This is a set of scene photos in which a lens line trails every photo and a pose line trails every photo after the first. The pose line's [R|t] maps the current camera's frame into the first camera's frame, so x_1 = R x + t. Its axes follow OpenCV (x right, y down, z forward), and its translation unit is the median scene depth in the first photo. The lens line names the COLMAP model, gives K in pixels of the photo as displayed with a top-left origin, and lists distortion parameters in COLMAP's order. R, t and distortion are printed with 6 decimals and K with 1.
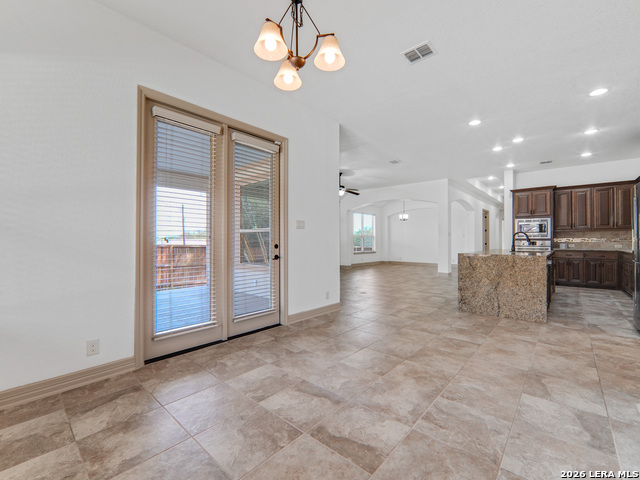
lens RADIAL K [[281.5, 0, 321.4], [0, 281.5, 237.3], [0, 0, 1]] dist [-0.013951, 0.001386]
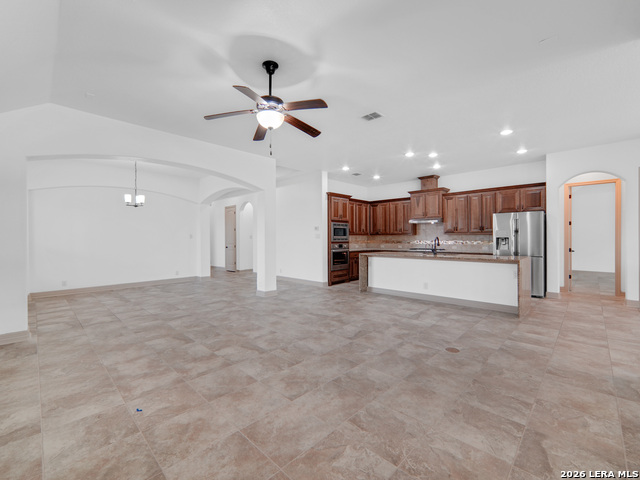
lens RADIAL K [[281.5, 0, 322.1], [0, 281.5, 236.1], [0, 0, 1]] dist [-0.013951, 0.001386]
pose [[0.029535, 0.007093, 0.999539, -0.422947], [-0.006355, 0.999956, -0.006908, -0.011461], [-0.999544, -0.006148, 0.029579, 1.352326]]
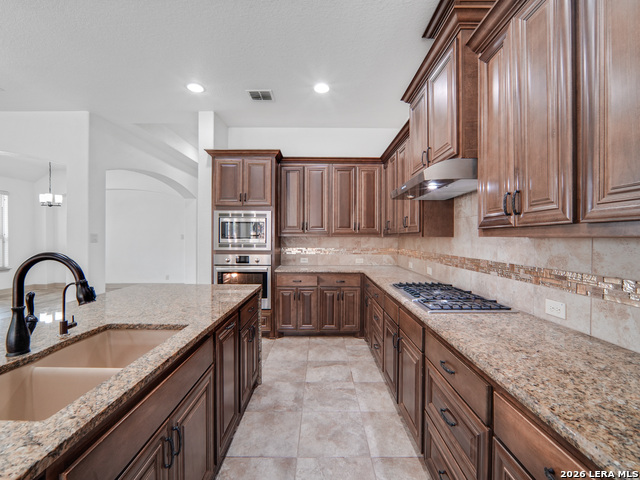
lens RADIAL K [[281.5, 0, 326.6], [0, 281.5, 227.6], [0, 0, 1]] dist [-0.013951, 0.001386]
pose [[0.741513, 0.025497, 0.670454, 0.686919], [-0.010761, 0.999601, -0.026113, -0.032591], [-0.670852, 0.012149, 0.741492, 0.678584]]
